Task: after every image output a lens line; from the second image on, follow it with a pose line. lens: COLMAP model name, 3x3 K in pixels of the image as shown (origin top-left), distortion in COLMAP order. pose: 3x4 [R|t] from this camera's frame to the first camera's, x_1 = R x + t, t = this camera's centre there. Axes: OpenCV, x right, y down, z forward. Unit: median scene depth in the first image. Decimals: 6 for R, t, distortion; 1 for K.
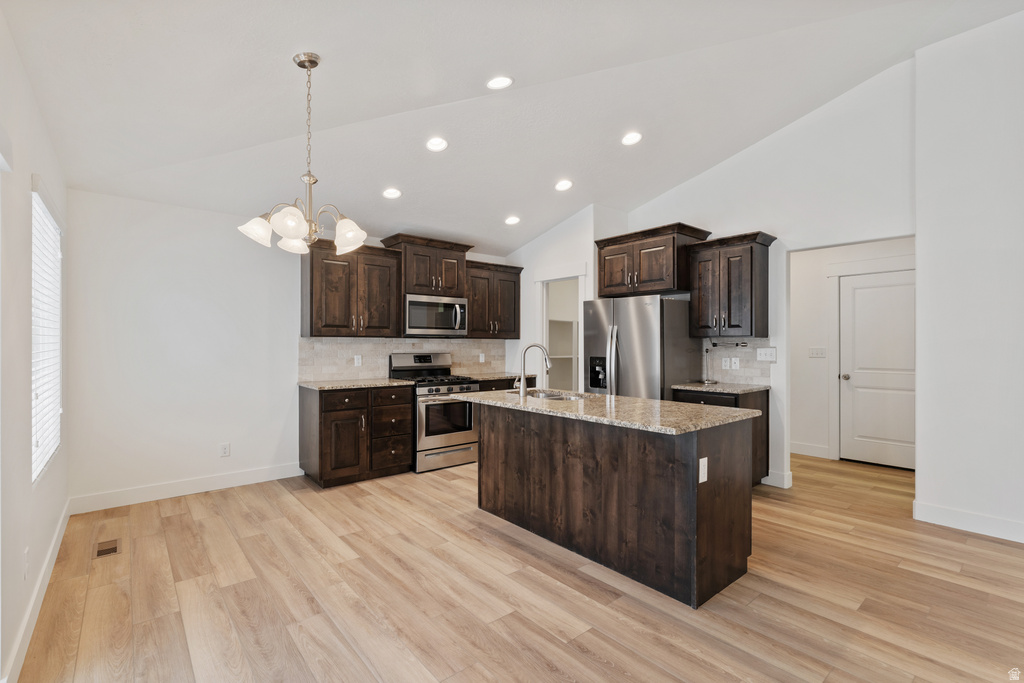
lens RADIAL K [[459.5, 0, 507.0], [0, 459.5, 345.5], [0, 0, 1]] dist [-0.008758, 0.003433]
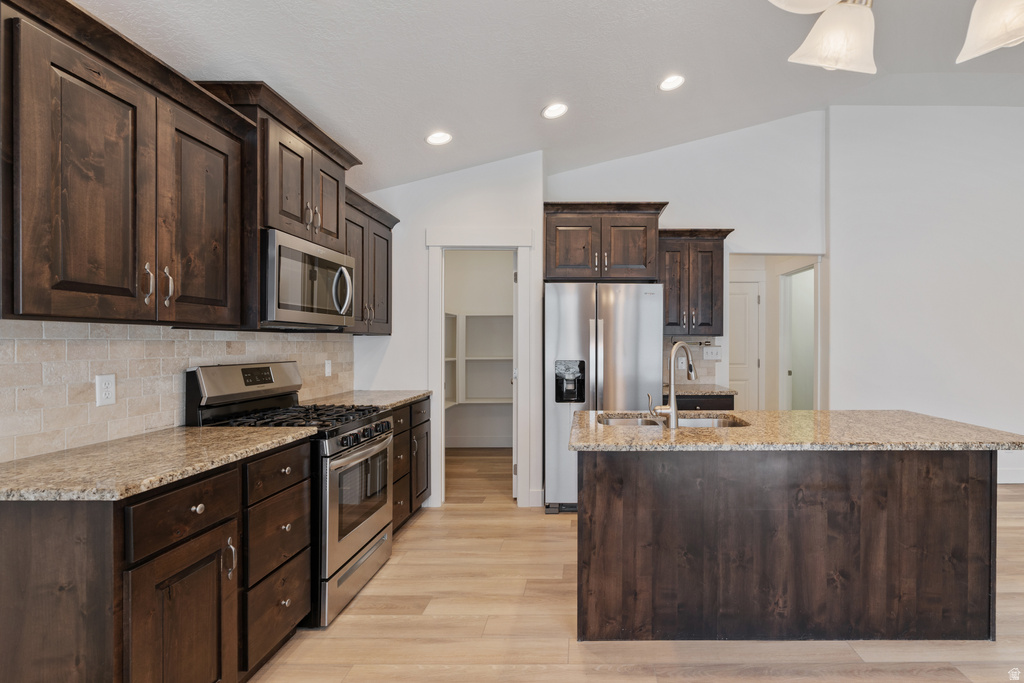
lens RADIAL K [[488.0, 0, 585.3], [0, 488.0, 346.7], [0, 0, 1]] dist [-0.006317, 0.001454]
pose [[0.635306, -0.006905, 0.772229, -0.429719], [0.002577, 0.999973, 0.006822, -0.002944], [-0.772256, -0.002344, 0.635307, 0.529642]]
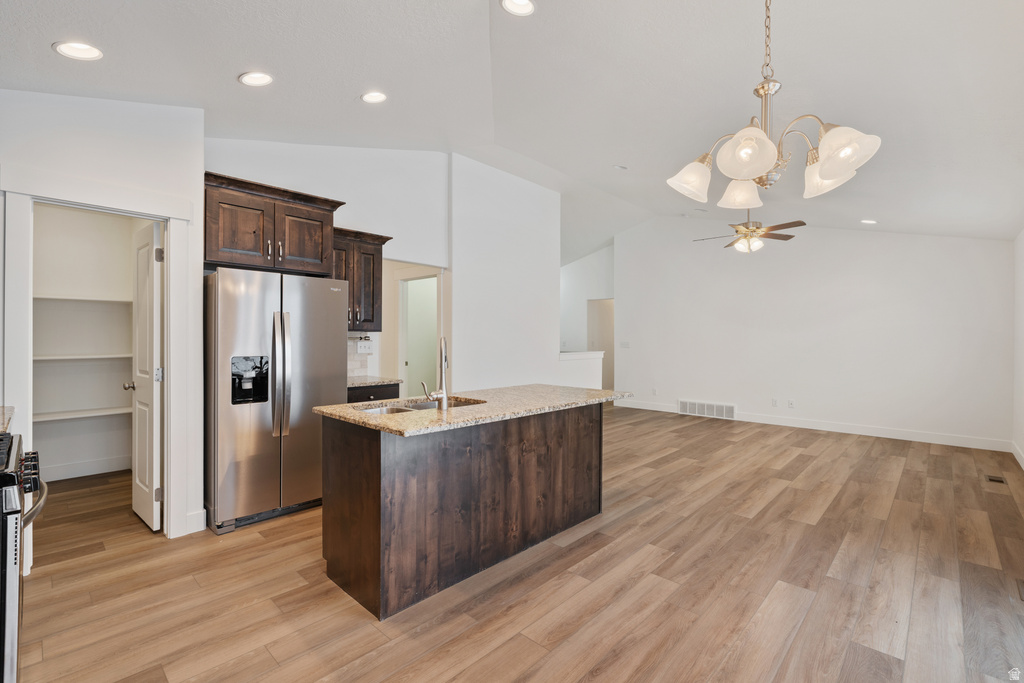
lens RADIAL K [[459.5, 0, 515.7], [0, 459.5, 340.9], [0, 0, 1]] dist [-0.008758, 0.003433]
pose [[-0.122803, -0.006555, 0.992409, -0.556121], [-0.002312, 0.999977, 0.006319, -0.003218], [-0.992428, -0.001518, -0.122815, 0.767698]]
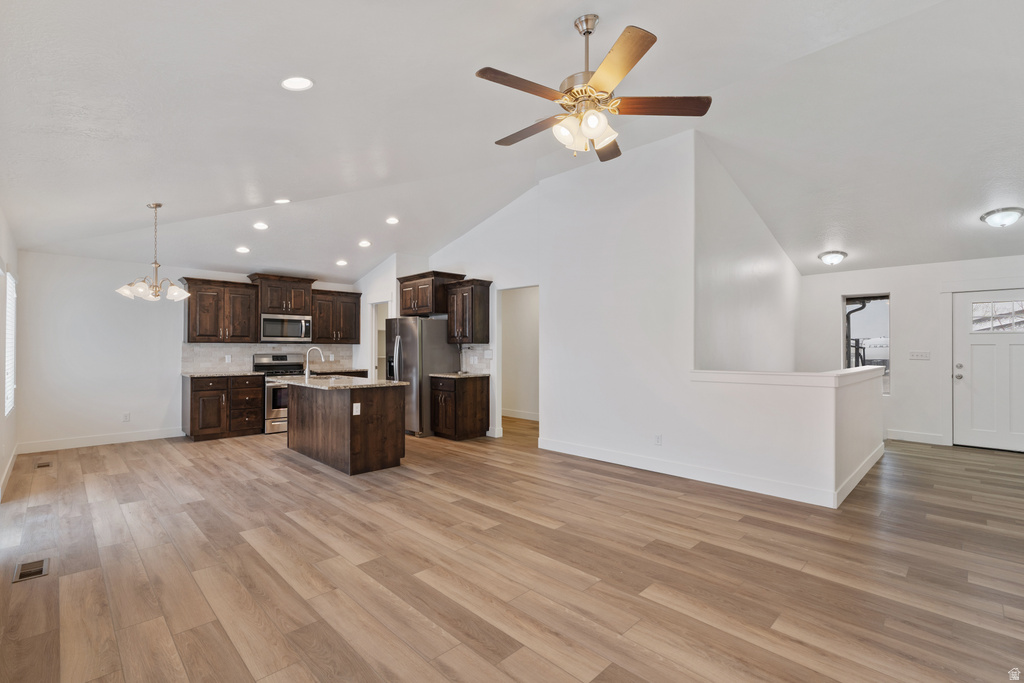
lens RADIAL K [[459.5, 0, 506.8], [0, 459.5, 344.7], [0, 0, 1]] dist [-0.008758, 0.003433]
pose [[0.996653, 0.001656, 0.081731, 0.494157], [-0.000875, 0.999954, -0.009589, 0.001239], [-0.081743, 0.009485, 0.996608, -0.588706]]
